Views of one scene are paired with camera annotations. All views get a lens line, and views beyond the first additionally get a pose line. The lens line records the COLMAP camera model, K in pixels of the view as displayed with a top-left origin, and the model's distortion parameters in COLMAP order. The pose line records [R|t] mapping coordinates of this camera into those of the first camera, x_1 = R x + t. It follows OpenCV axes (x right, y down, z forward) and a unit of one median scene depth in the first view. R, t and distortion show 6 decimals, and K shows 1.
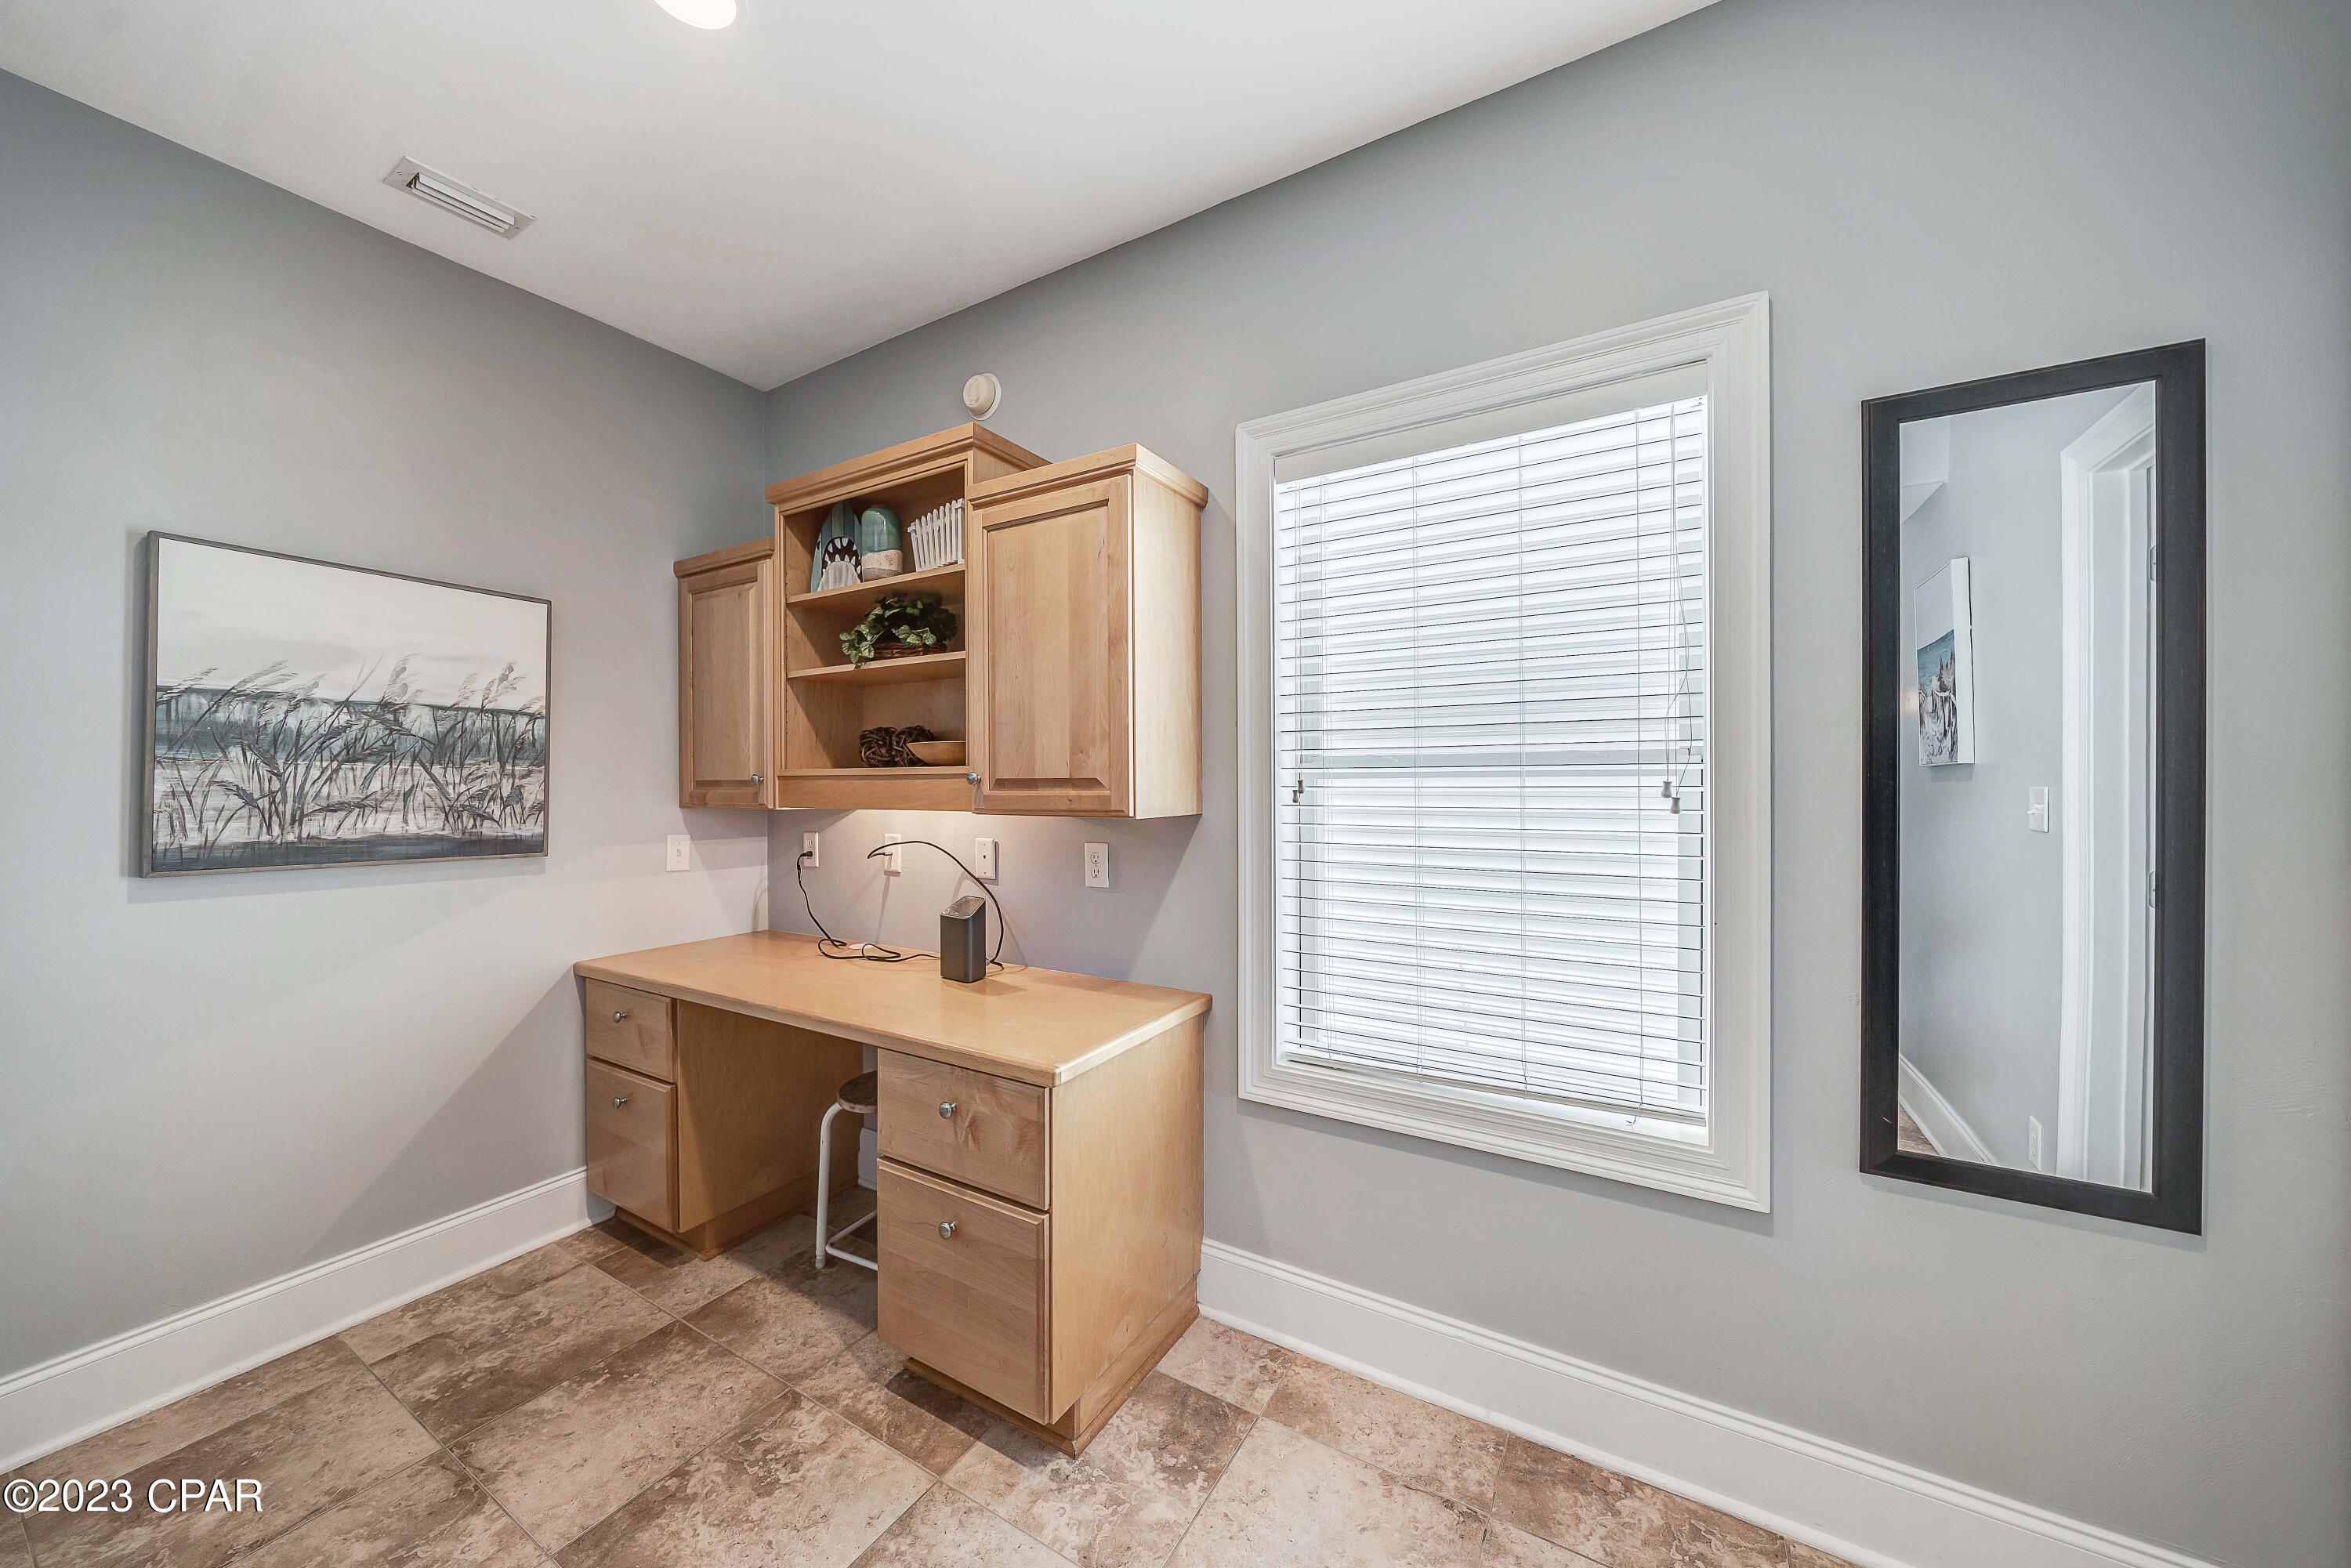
lens RADIAL K [[826.3, 0, 1170.7], [0, 826.3, 781.0], [0, 0, 1]] dist [-0.000941, 0.000045]
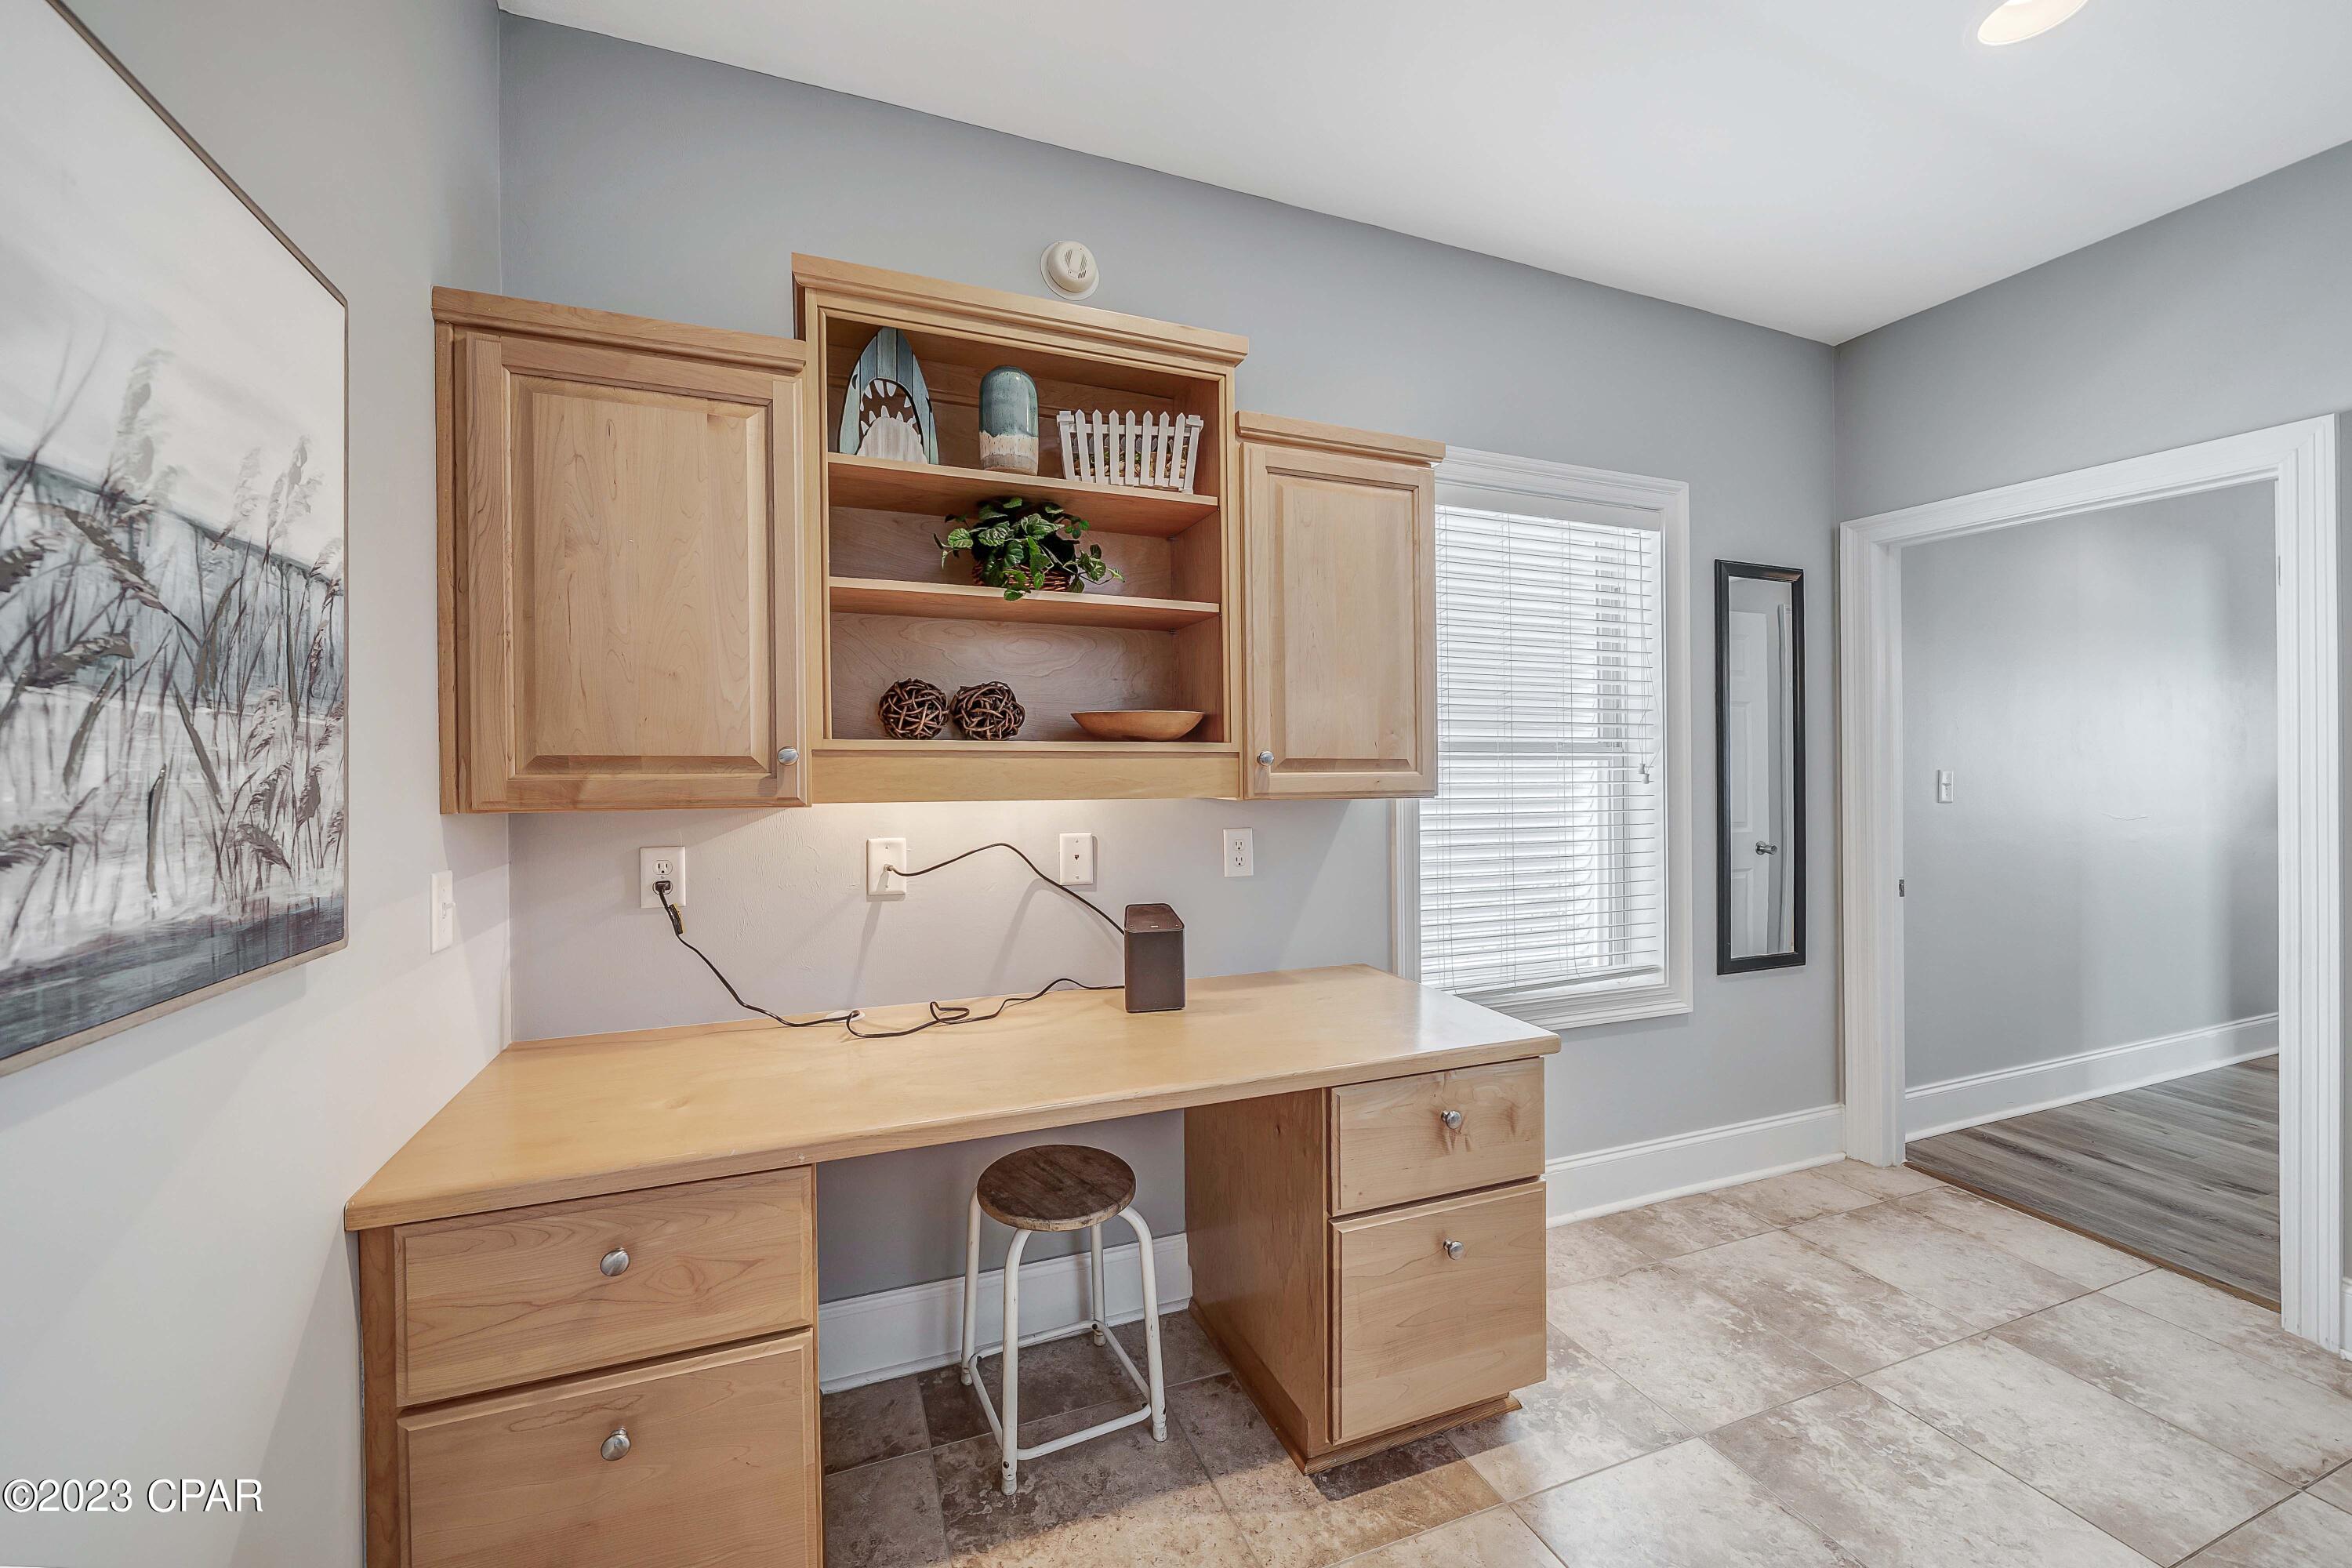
lens RADIAL K [[832.6, 0, 1171.6], [0, 832.6, 755.7], [0, 0, 1]] dist [0.000403, -0.000029]
pose [[0.636270, 0.008748, 0.771416, -0.927387], [-0.005257, 0.999962, -0.007004, 0.001053], [-0.771448, 0.000401, 0.636292, 0.507200]]
